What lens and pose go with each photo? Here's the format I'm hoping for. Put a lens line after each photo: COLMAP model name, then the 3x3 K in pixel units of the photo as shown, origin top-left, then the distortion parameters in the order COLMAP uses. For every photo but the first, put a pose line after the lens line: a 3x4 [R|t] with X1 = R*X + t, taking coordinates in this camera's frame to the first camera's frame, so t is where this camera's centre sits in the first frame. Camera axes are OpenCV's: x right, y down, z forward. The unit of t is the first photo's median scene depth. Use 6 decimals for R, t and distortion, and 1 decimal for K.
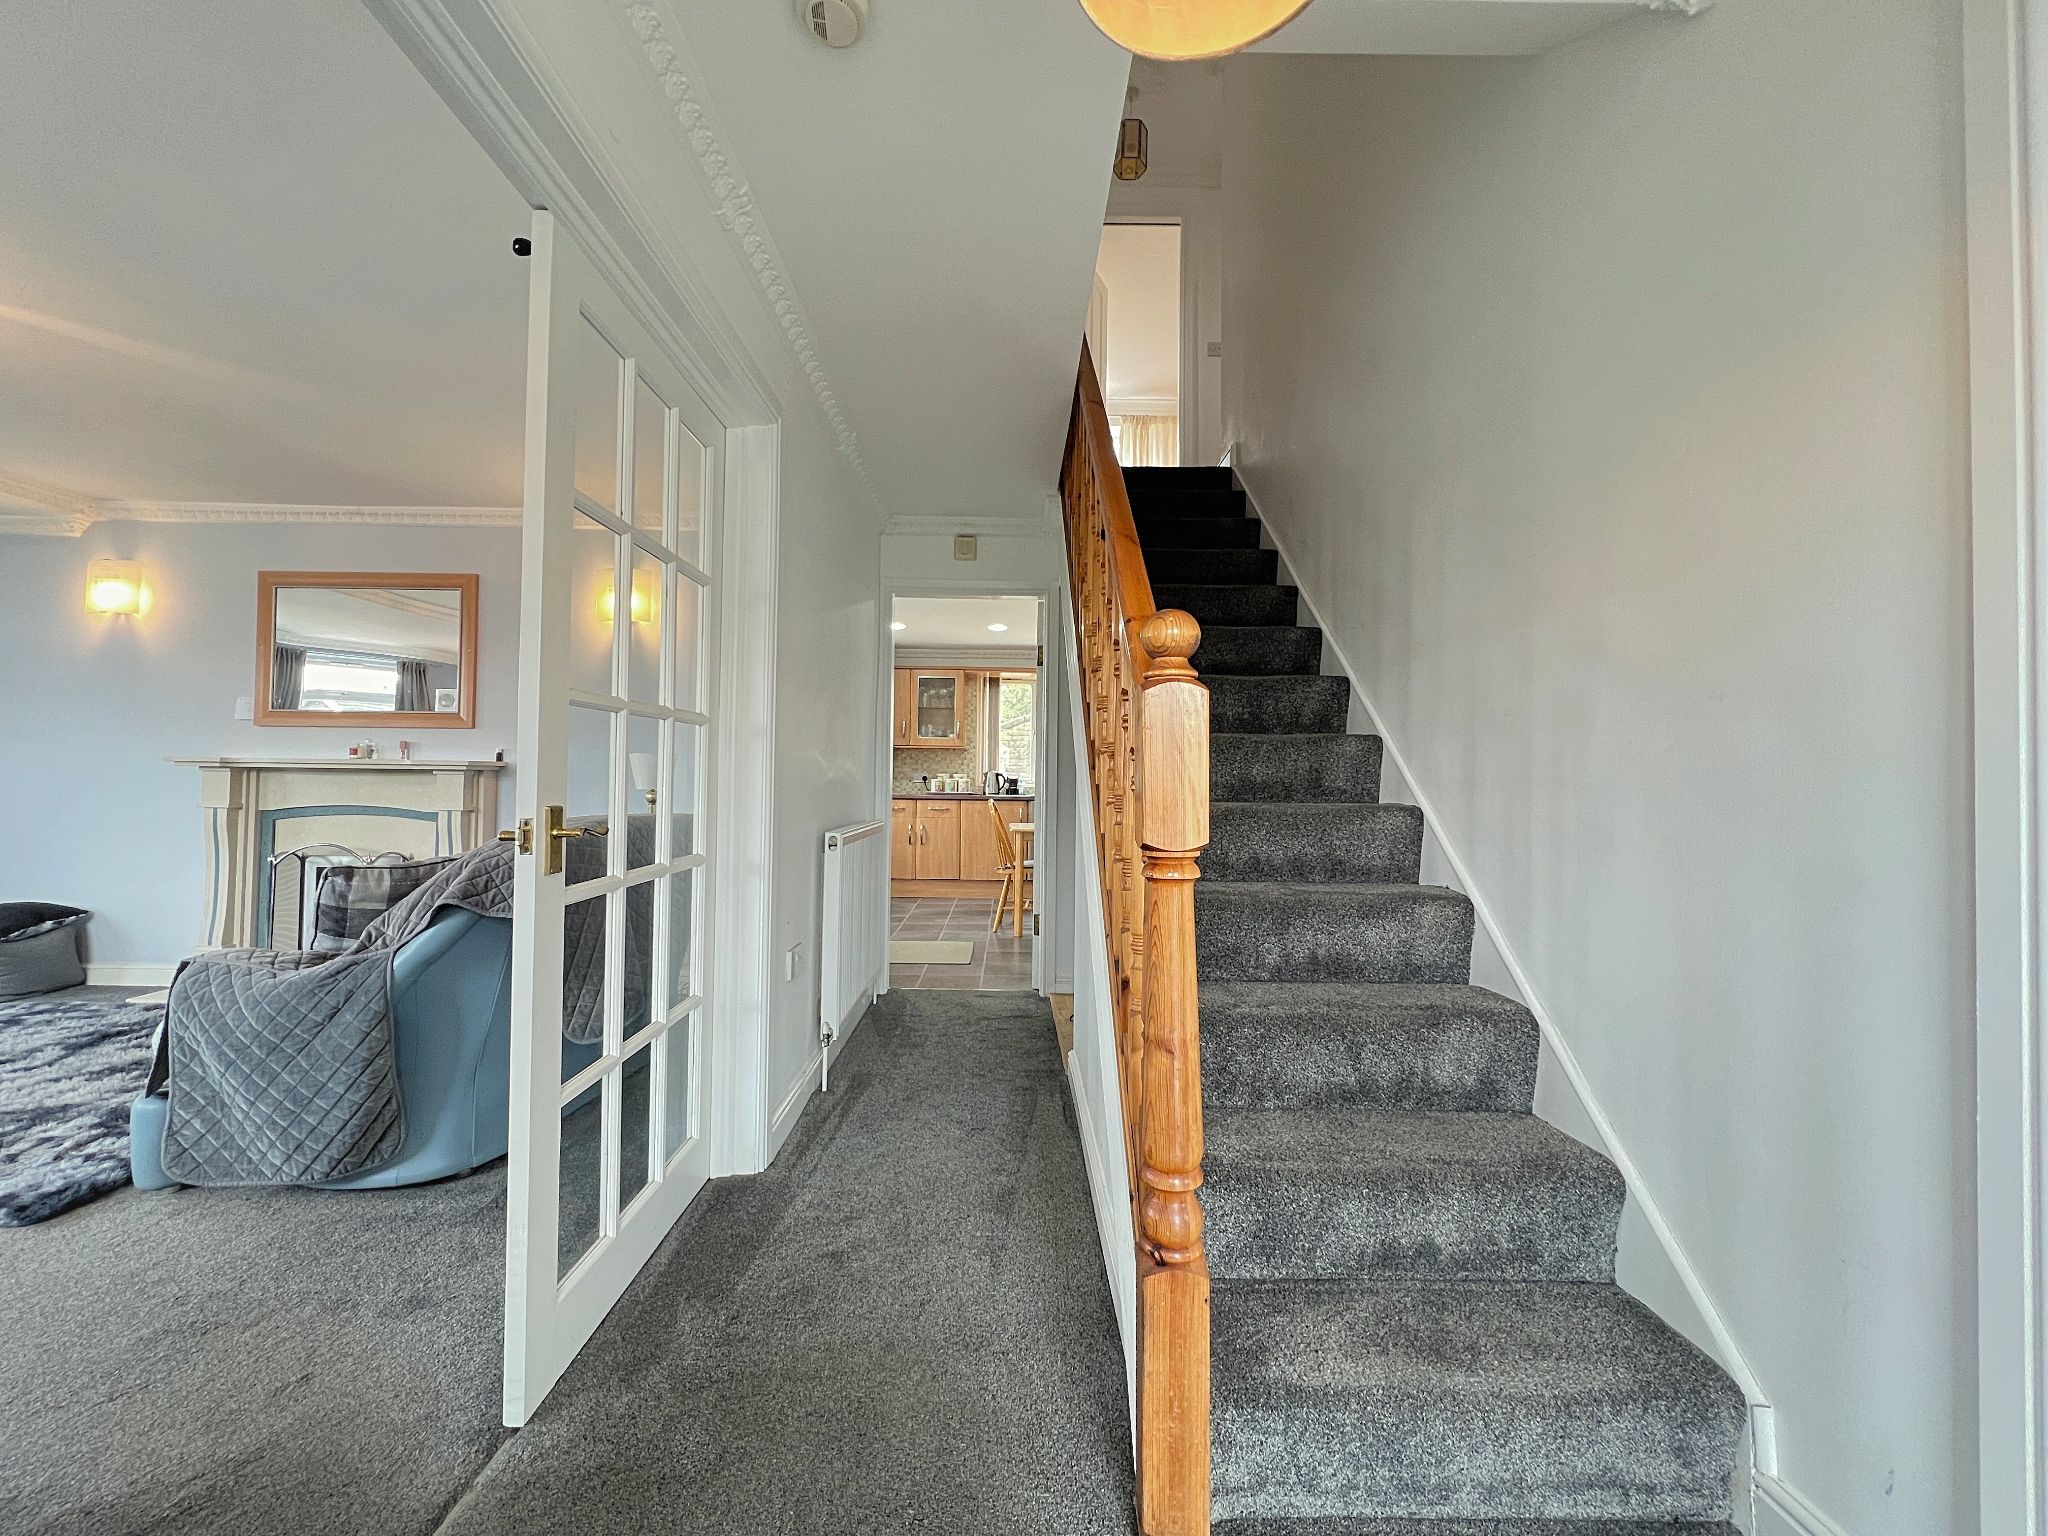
lens RADIAL K [[820.5, 0, 1010.9], [0, 820.5, 764.4], [0, 0, 1]] dist [-0.002985, 0.000553]
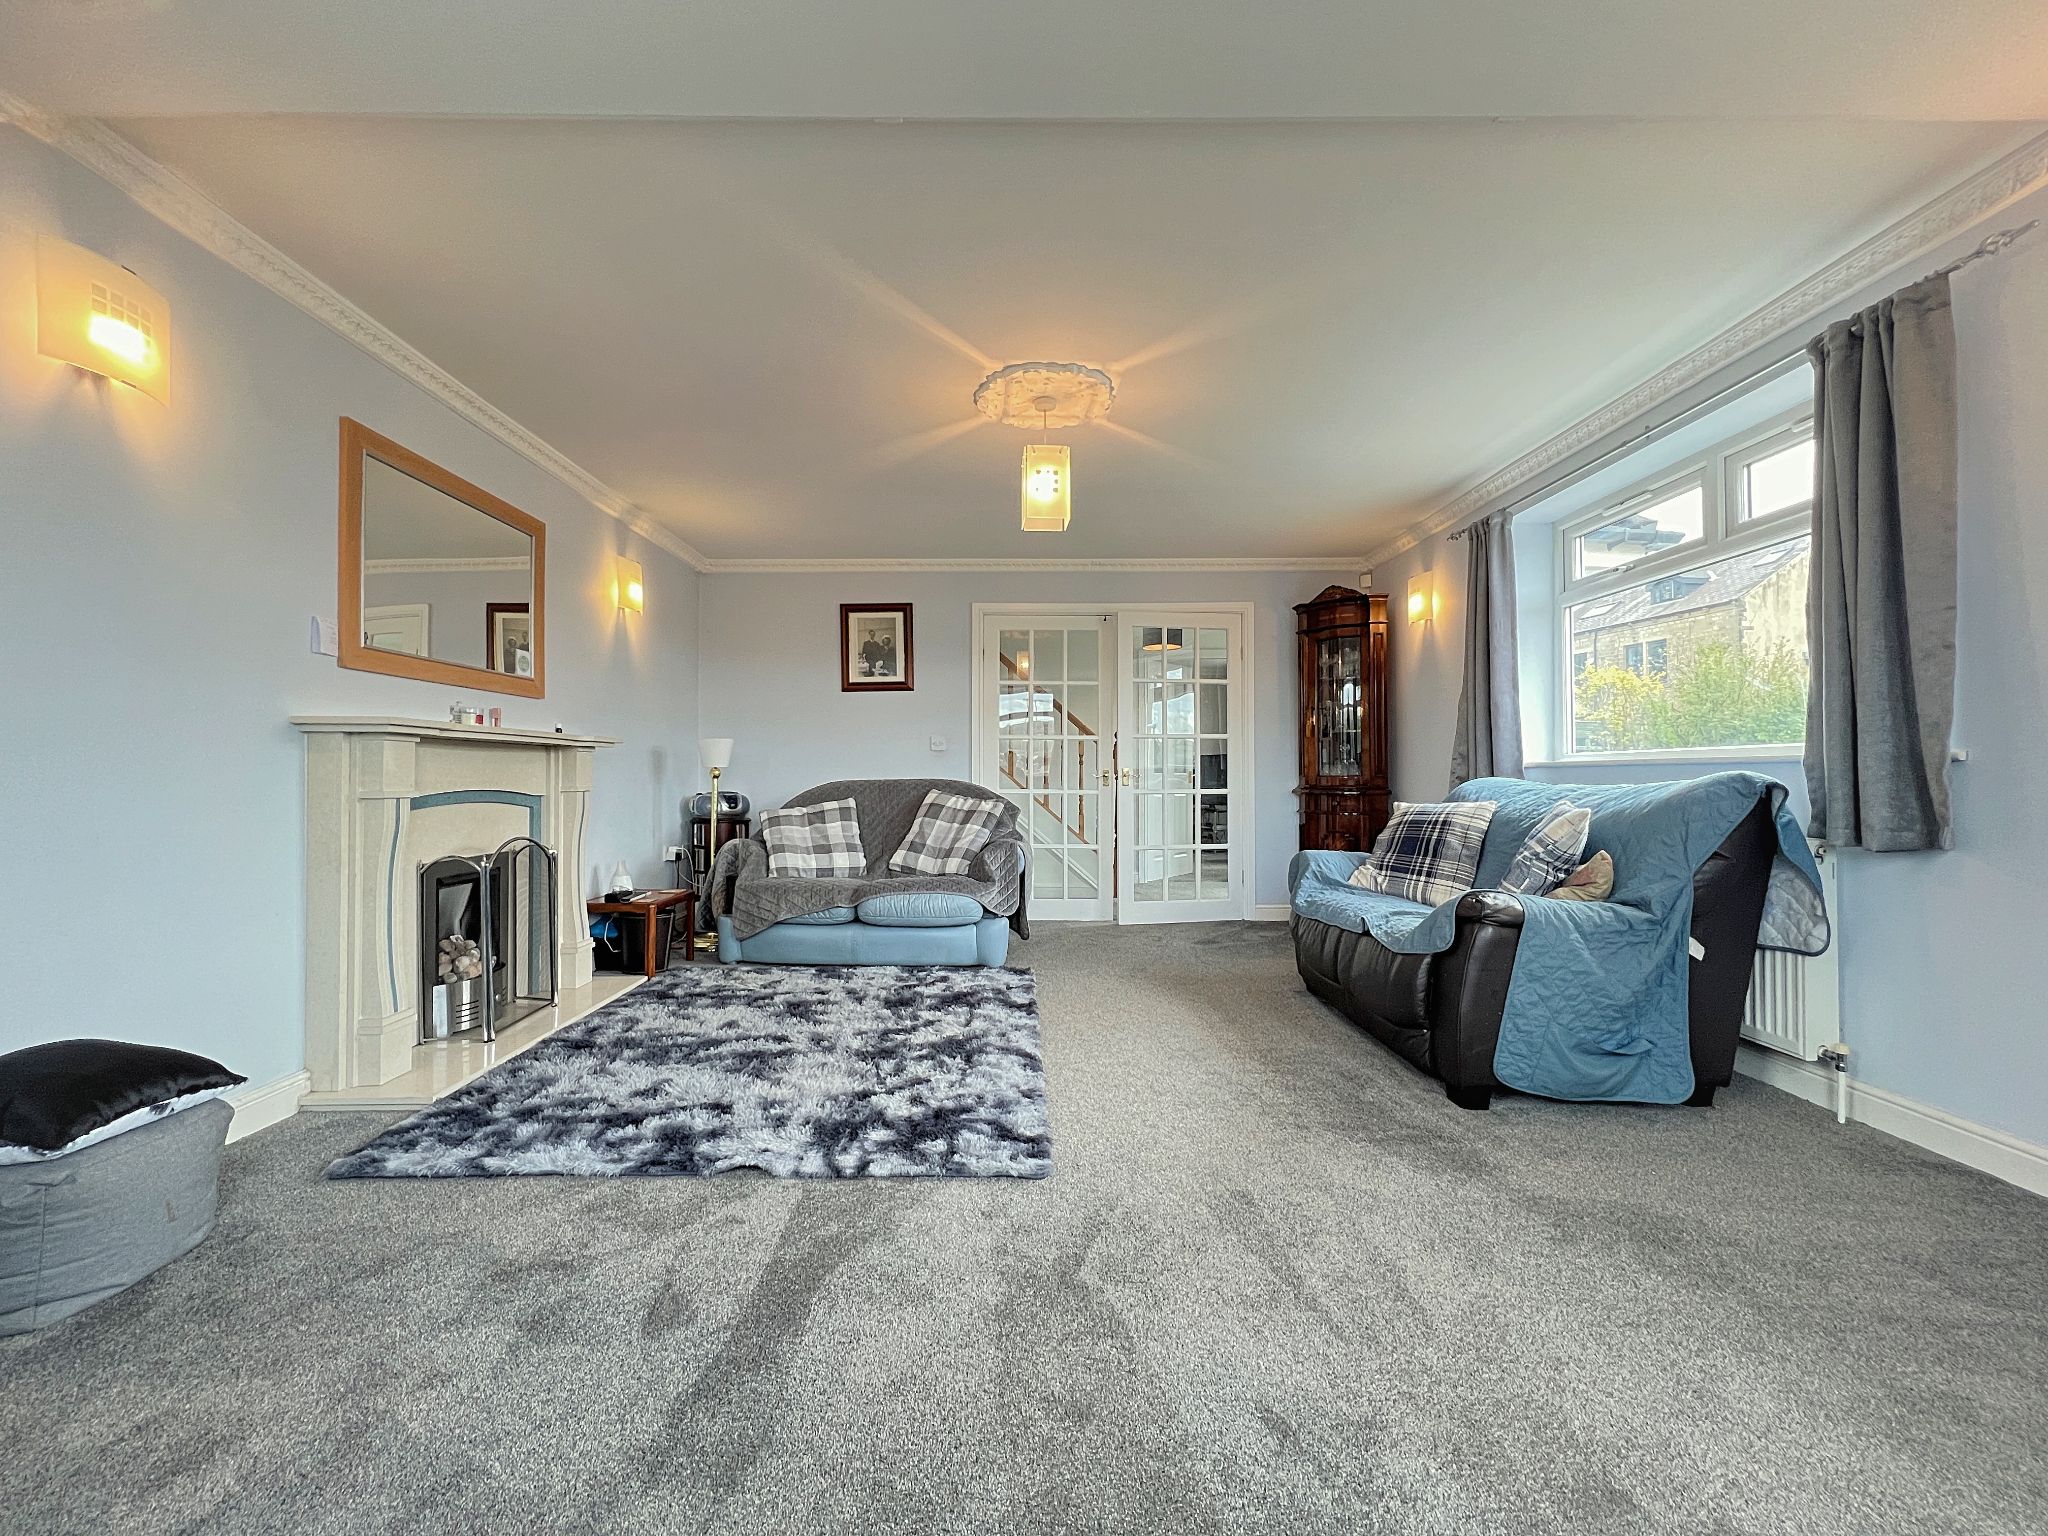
lens RADIAL K [[820.5, 0, 1014.1], [0, 820.5, 766.2], [0, 0, 1]] dist [-0.002985, 0.000553]
pose [[0.003884, -0.000477, 0.999992, -1.589409], [-0.022696, 0.999742, 0.000565, 0.017026], [-0.999735, -0.022698, 0.003872, 0.505238]]
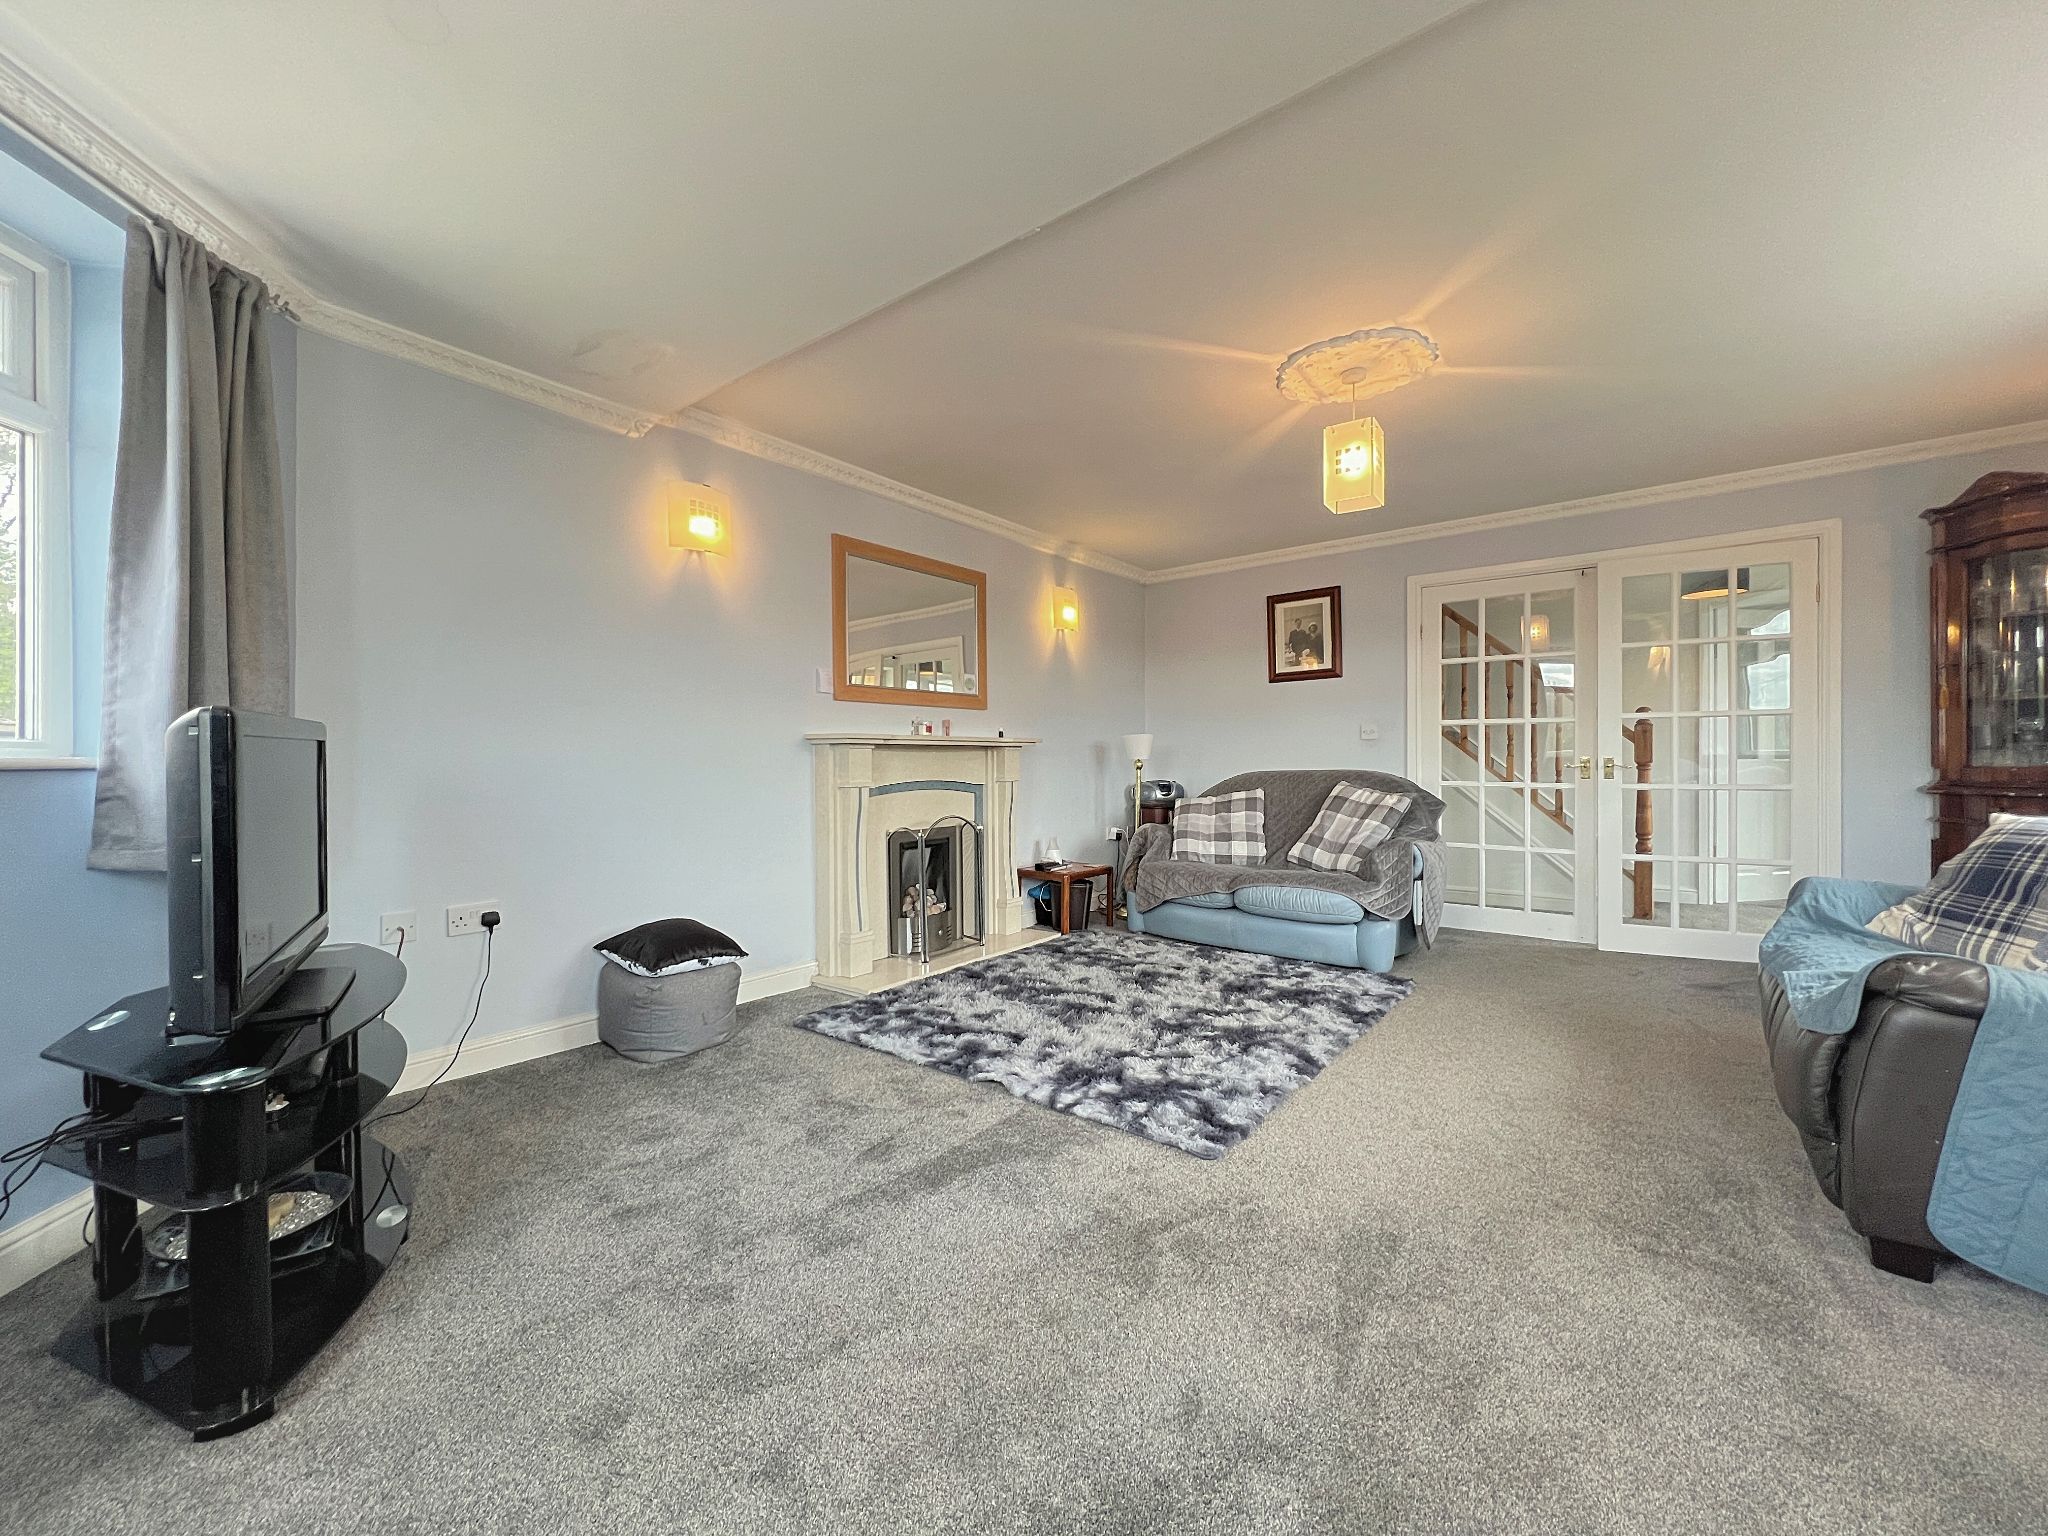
lens RADIAL K [[820.5, 0, 1016.8], [0, 820.5, 767.7], [0, 0, 1]] dist [-0.002985, 0.000553]
pose [[0.629321, -0.023630, 0.776786, -1.572669], [-0.004424, 0.999412, 0.033987, -0.002154], [-0.777132, -0.024825, 0.628847, 0.254839]]
